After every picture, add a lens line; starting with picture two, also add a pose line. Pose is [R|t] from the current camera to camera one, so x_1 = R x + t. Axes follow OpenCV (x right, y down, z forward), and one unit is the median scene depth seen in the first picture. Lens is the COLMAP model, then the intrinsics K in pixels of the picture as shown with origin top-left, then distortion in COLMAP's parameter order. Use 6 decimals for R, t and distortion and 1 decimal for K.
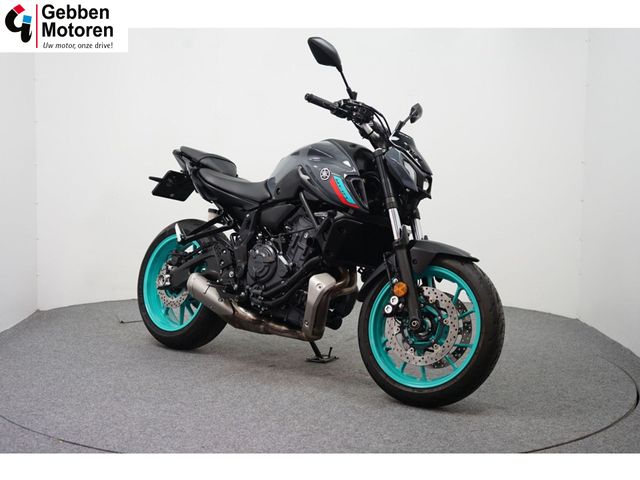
lens RADIAL K [[938.6, 0, 319.5], [0, 938.6, 240.7], [0, 0, 1]] dist [-0.126632, 0.000000]
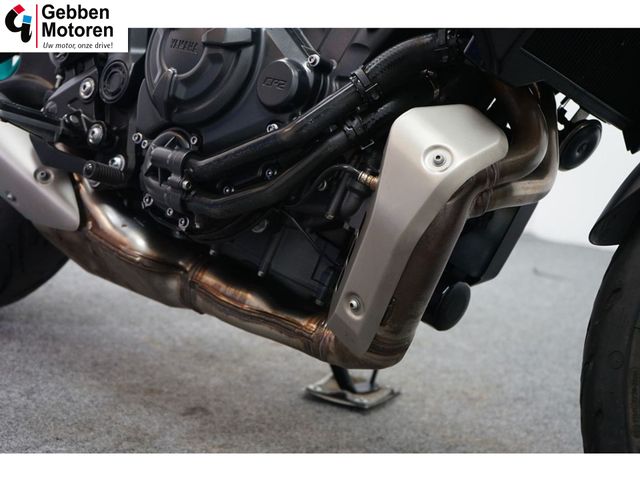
lens RADIAL K [[976.7, 0, 321.0], [0, 976.7, 236.3], [0, 0, 1]] dist [-0.006335, 0.000000]
pose [[0.991467, 0.112182, 0.066397, -0.039155], [-0.117615, 0.989456, 0.084523, 0.047439], [-0.056215, -0.091611, 0.994207, 0.709158]]
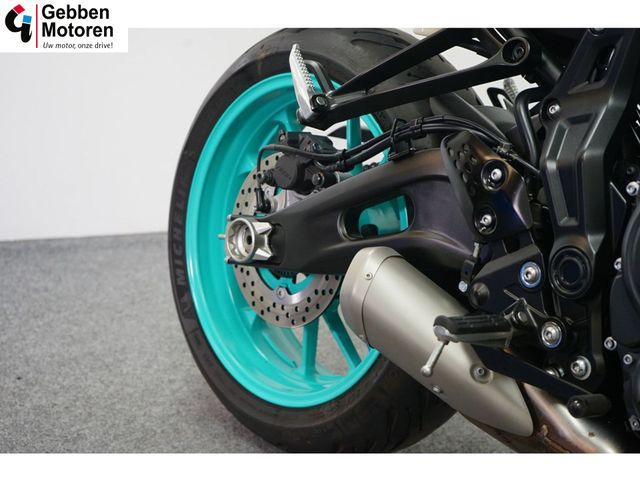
lens RADIAL K [[1131.3, 0, 319.7], [0, 1131.3, 241.4], [0, 0, 1]] dist [-0.043764, 0.000000]
pose [[0.994671, 0.019634, -0.101216, -0.120622], [0.002740, 0.976319, 0.216317, -0.035598], [0.103067, -0.215442, 0.971062, 0.728580]]
